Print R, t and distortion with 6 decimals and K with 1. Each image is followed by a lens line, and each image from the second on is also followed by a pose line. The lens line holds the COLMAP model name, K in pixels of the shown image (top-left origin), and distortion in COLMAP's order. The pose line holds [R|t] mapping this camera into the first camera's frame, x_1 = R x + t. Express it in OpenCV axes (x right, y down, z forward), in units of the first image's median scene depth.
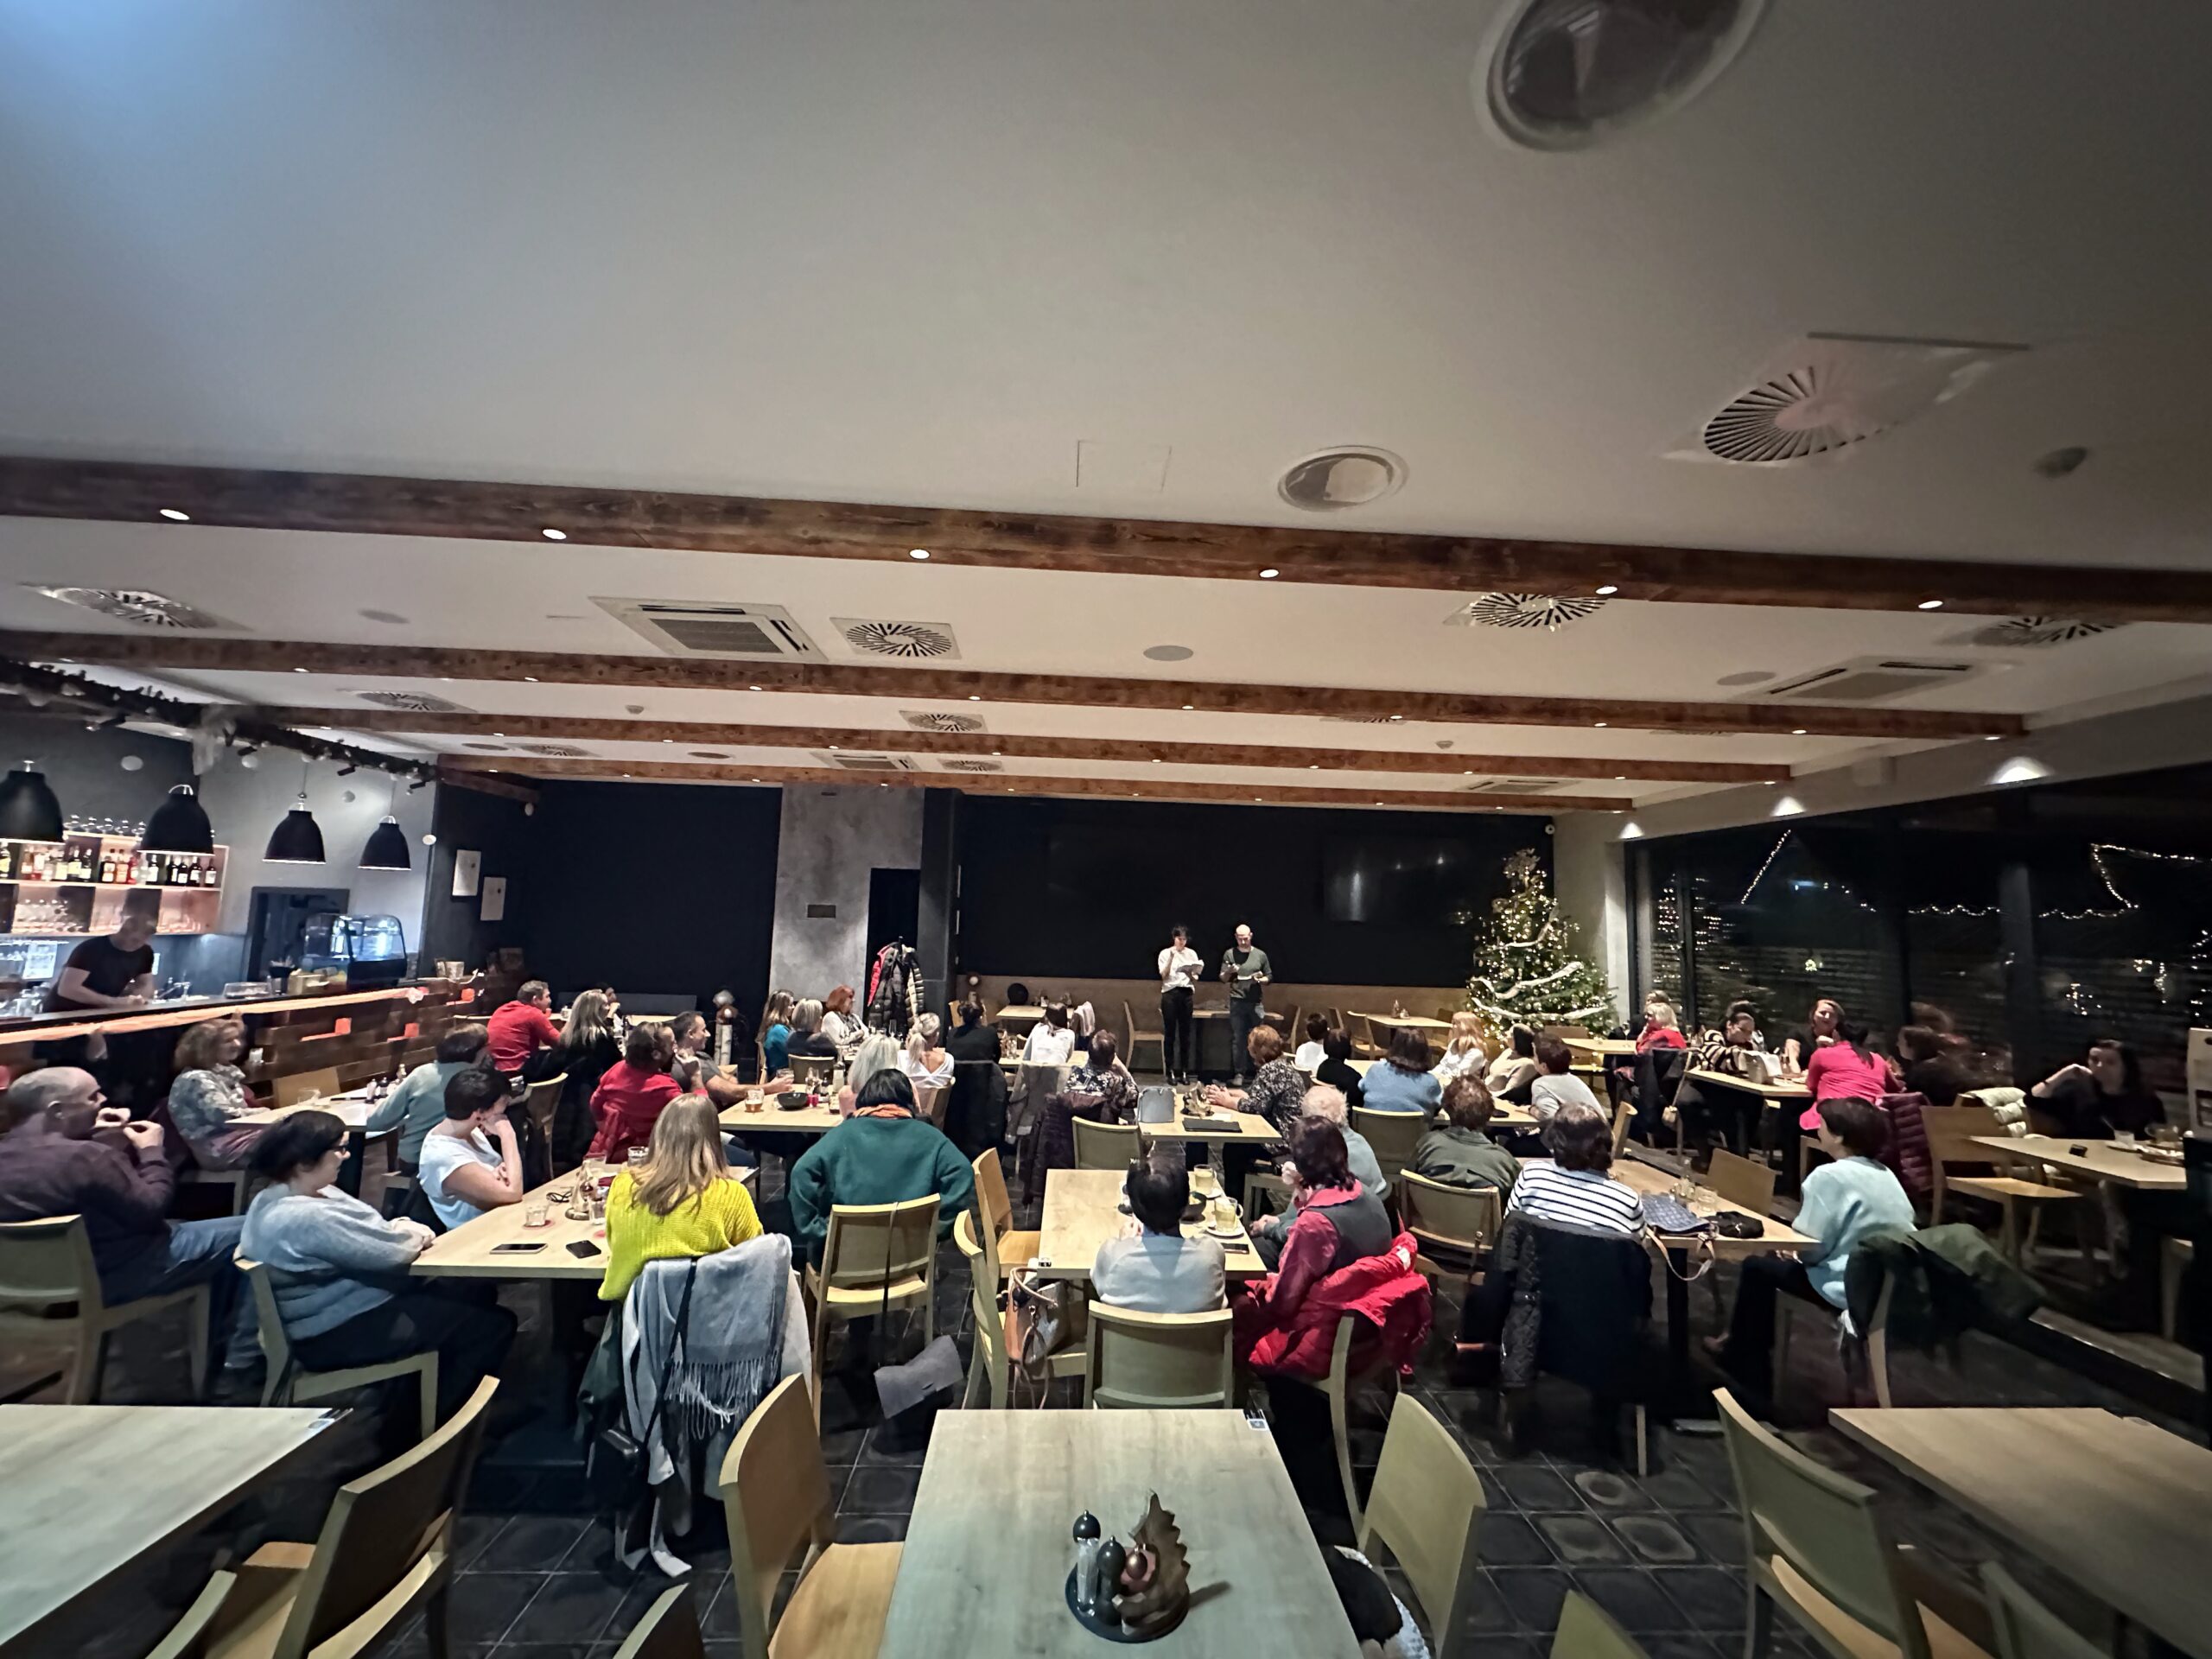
lens RADIAL K [[863.7, 0, 1106.0], [0, 863.7, 829.5], [0, 0, 1]] dist [0.000832, 0.000180]
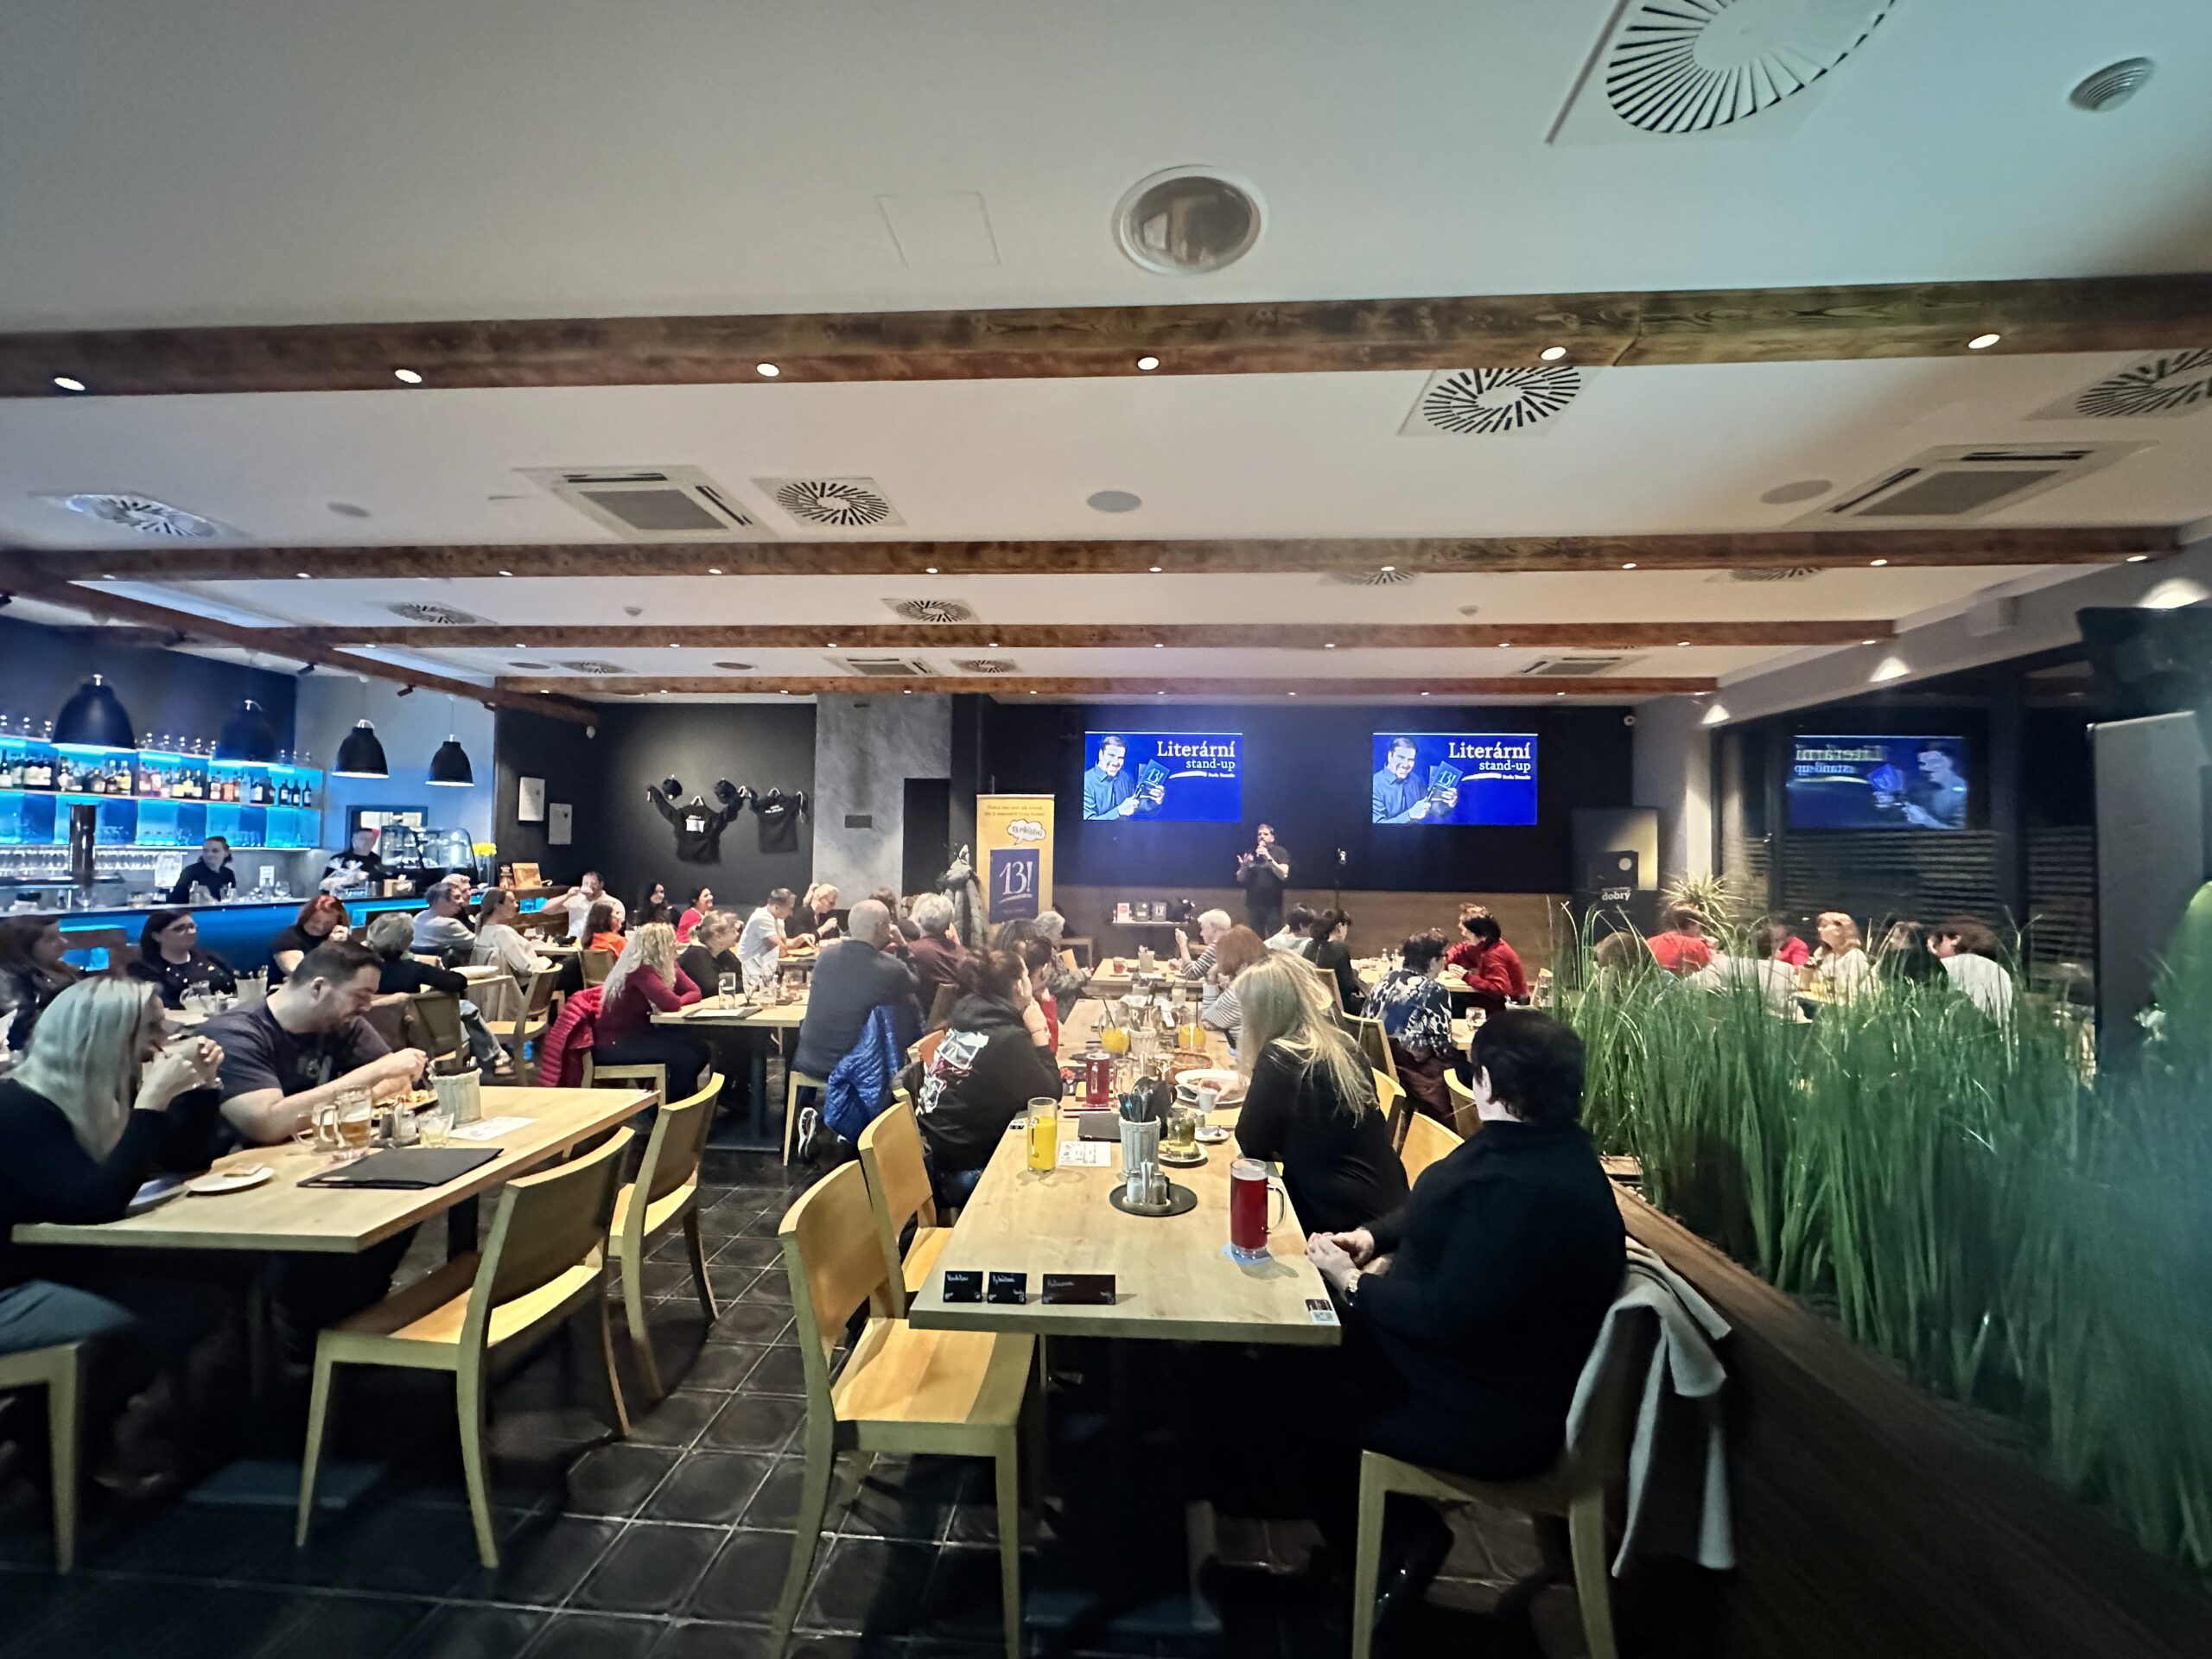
lens RADIAL K [[863.7, 0, 1106.0], [0, 863.7, 829.5], [0, 0, 1]] dist [0.000832, 0.000180]
pose [[0.992920, -0.017780, -0.117446, 0.142693], [0.026464, 0.996995, 0.072799, 0.067399], [0.115798, -0.075391, 0.990407, 0.048793]]
